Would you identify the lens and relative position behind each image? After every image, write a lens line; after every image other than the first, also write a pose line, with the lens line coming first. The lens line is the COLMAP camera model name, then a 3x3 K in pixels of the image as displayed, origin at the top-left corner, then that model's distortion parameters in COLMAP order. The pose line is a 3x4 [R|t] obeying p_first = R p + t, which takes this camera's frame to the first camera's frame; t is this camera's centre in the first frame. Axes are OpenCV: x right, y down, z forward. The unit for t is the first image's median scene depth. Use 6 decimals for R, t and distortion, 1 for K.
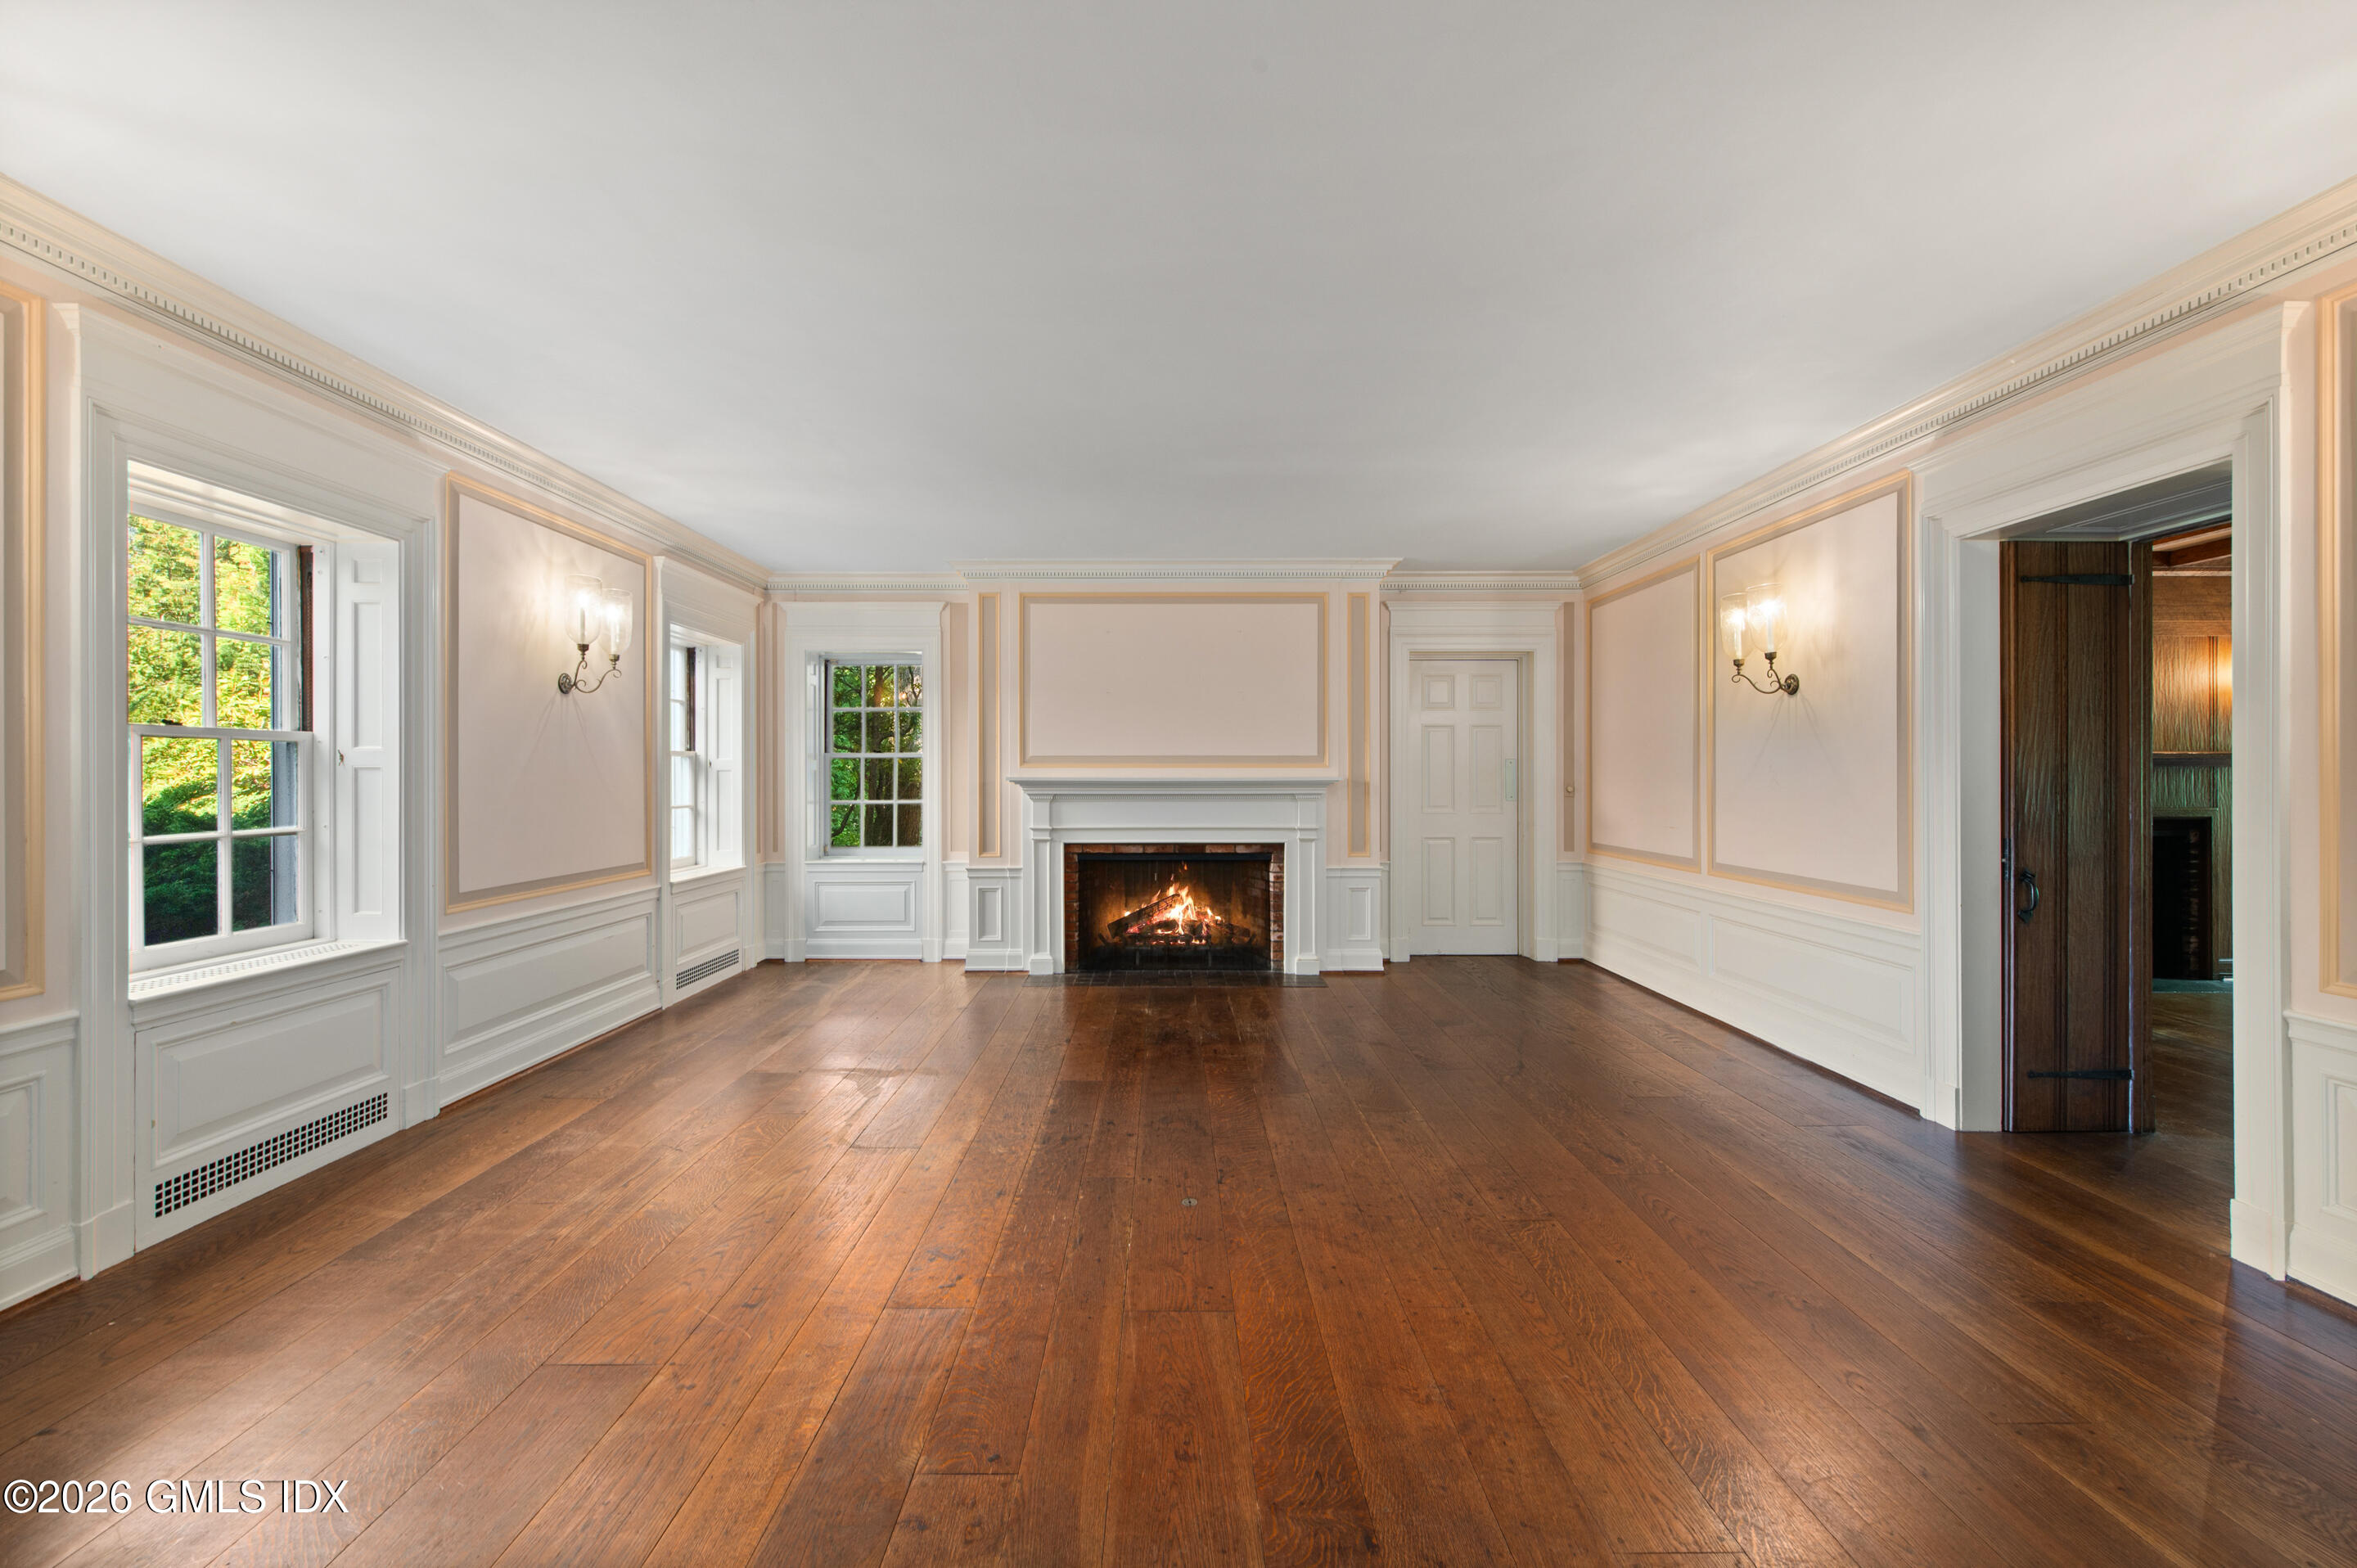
lens RADIAL K [[949.7, 0, 1191.4], [0, 949.7, 770.0], [0, 0, 1]] dist [0.016154, -0.004086]
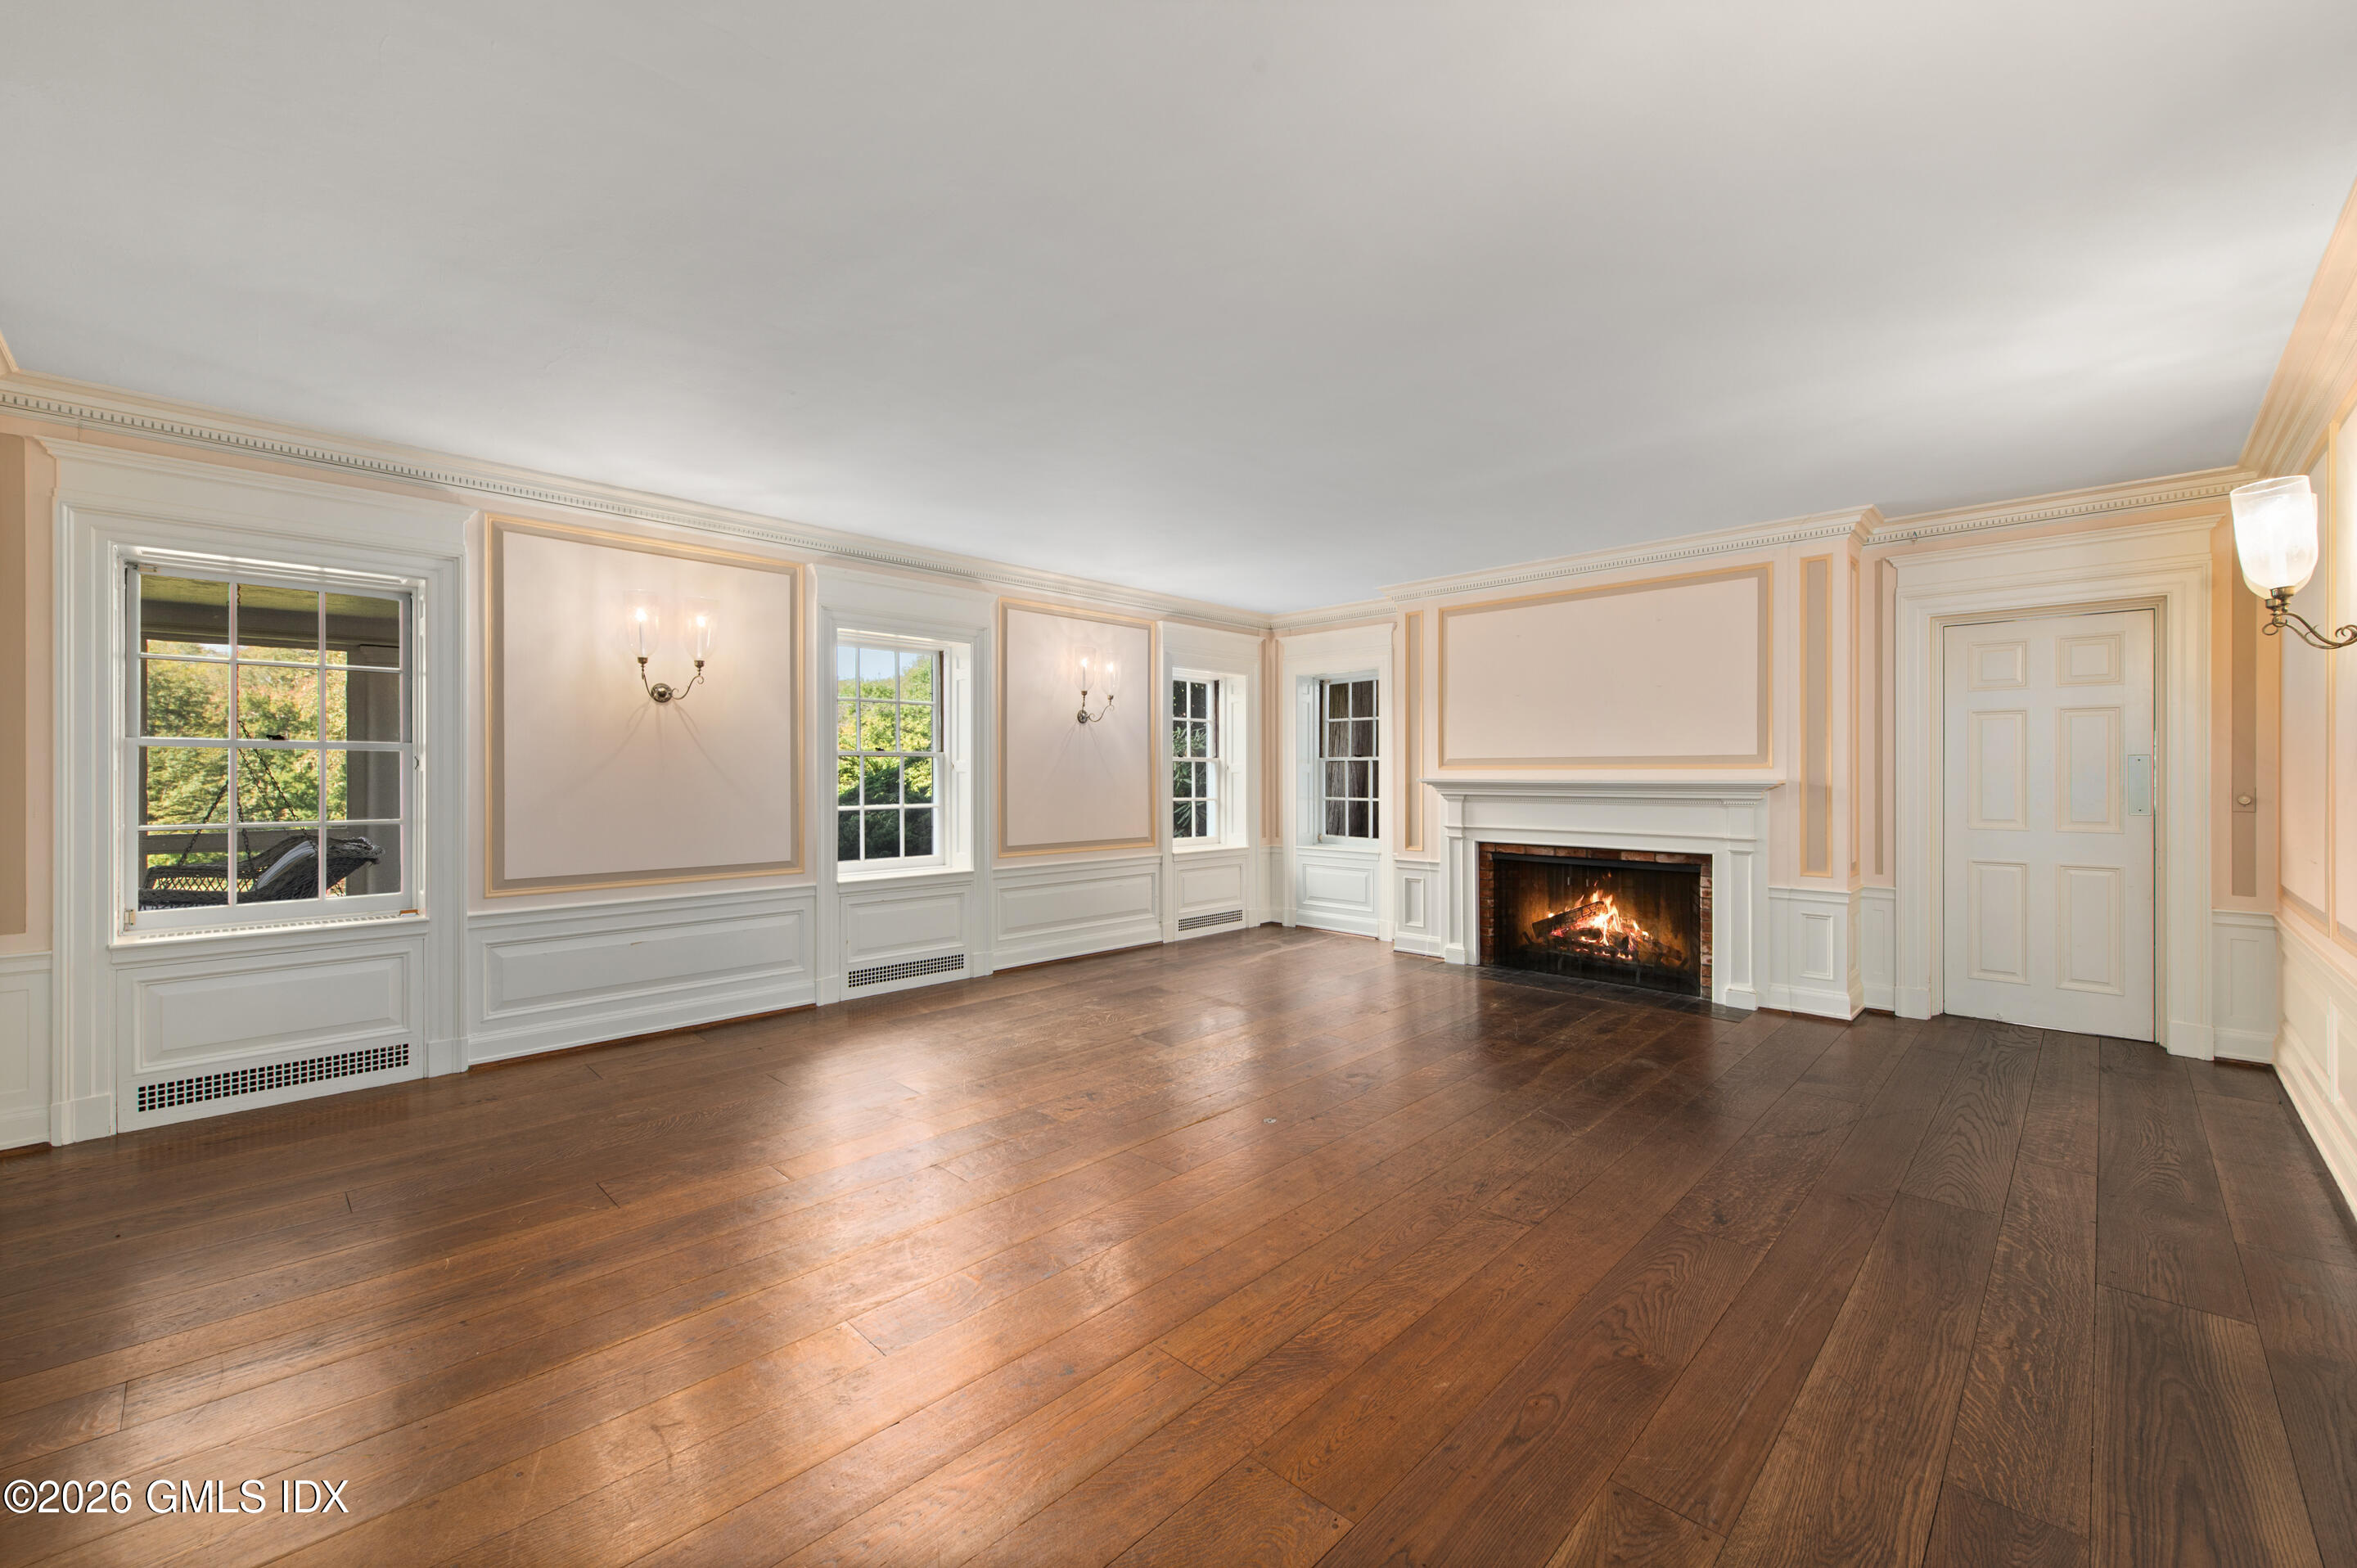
lens RADIAL K [[949.7, 0, 1160.1], [0, 949.7, 773.0], [0, 0, 1]] dist [0.016154, -0.004086]
pose [[0.699806, -0.000845, -0.714333, 0.370047], [0.002430, 0.999996, 0.001198, -0.001014], [0.714329, -0.002574, 0.699805, 0.013762]]
